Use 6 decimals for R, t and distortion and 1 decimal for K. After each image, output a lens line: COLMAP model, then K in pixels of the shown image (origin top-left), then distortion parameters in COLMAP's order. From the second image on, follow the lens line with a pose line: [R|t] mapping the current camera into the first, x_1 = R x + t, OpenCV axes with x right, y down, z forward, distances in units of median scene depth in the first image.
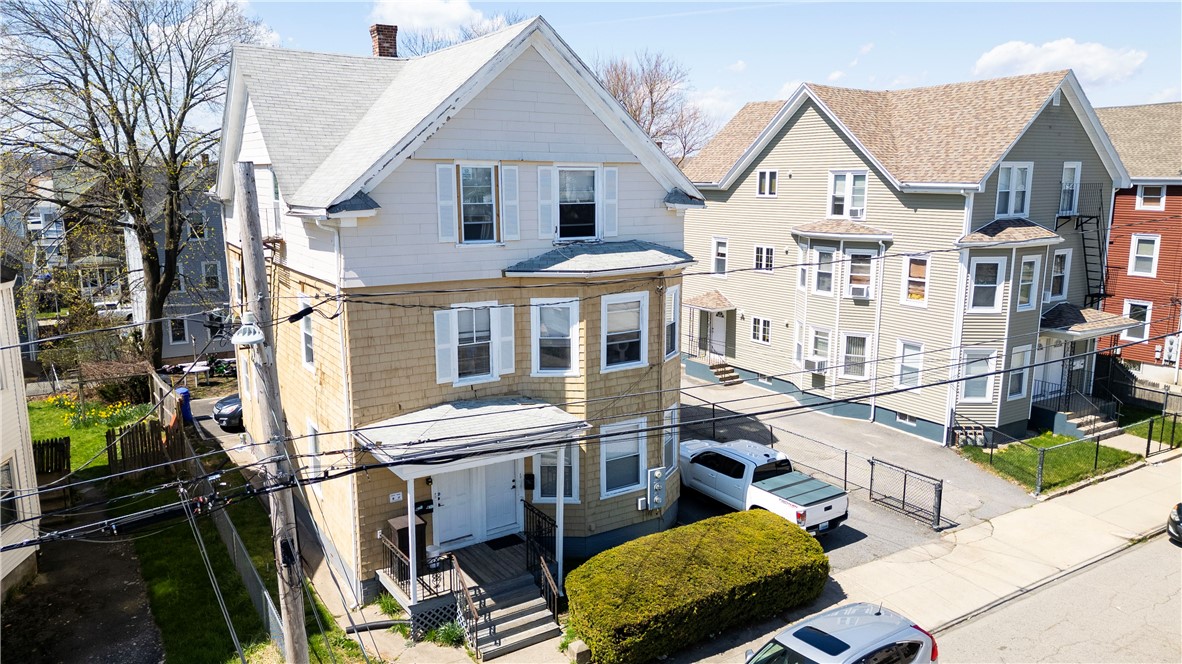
lens RADIAL K [[827.5, 0, 584.9], [0, 827.5, 328.9], [0, 0, 1]] dist [0.087395, -0.086544]
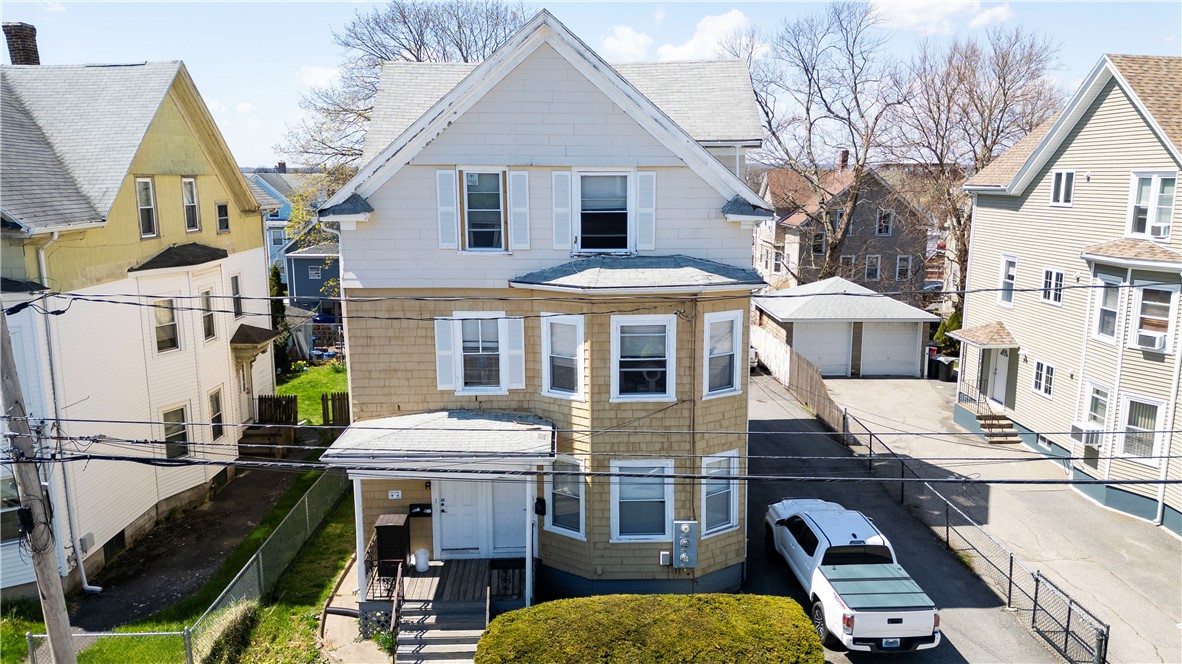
lens RADIAL K [[827.5, 0, 584.9], [0, 827.5, 328.9], [0, 0, 1]] dist [0.087395, -0.086544]
pose [[0.860410, 0.091471, -0.501326, 0.432420], [-0.092283, 0.995461, 0.023247, -0.042683], [0.501177, 0.026261, 0.864946, 0.206967]]
